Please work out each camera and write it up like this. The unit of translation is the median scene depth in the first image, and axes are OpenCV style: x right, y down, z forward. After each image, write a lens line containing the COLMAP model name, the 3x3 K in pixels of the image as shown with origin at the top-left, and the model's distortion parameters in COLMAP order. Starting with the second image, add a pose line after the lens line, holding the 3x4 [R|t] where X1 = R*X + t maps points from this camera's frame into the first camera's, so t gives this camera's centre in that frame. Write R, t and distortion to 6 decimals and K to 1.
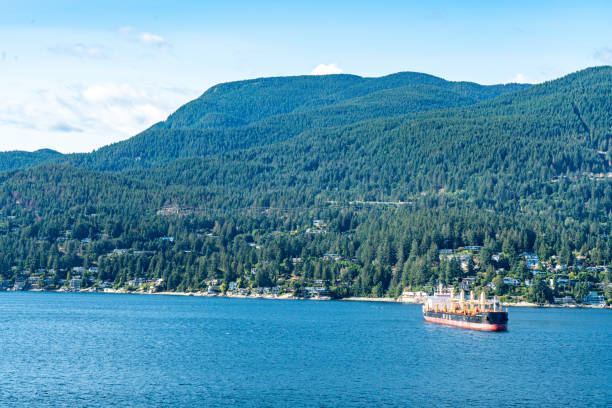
lens RADIAL K [[1179.9, 0, 298.0], [0, 1179.9, 204.0], [0, 0, 1]] dist [0.112936, -0.360702]
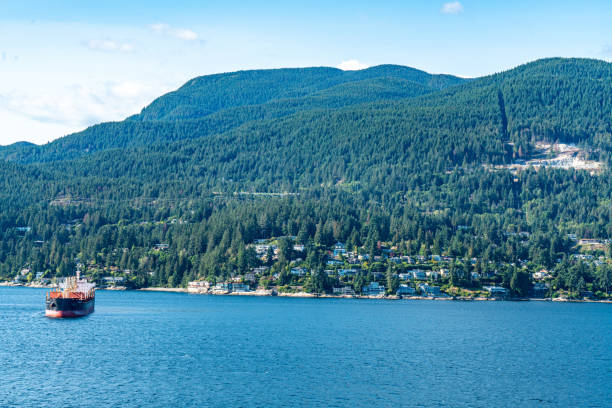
lens RADIAL K [[1179.9, 0, 298.0], [0, 1179.9, 204.0], [0, 0, 1]] dist [0.112936, -0.360702]
pose [[0.999515, 0.003111, -0.030998, 0.124318], [-0.002984, 0.999987, 0.004122, 0.003304], [0.031011, -0.004027, 0.999511, 0.014197]]
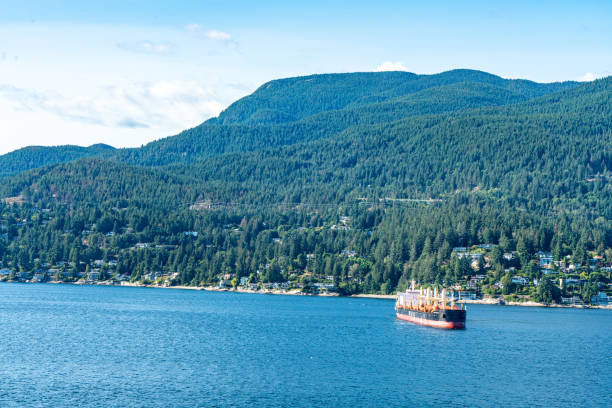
lens RADIAL K [[1179.9, 0, 298.0], [0, 1179.9, 204.0], [0, 0, 1]] dist [0.112936, -0.360702]
pose [[0.998384, 0.011585, -0.055641, 0.029580], [-0.011462, 0.999931, 0.002541, 0.000796], [0.055666, -0.001899, 0.998448, 0.003295]]
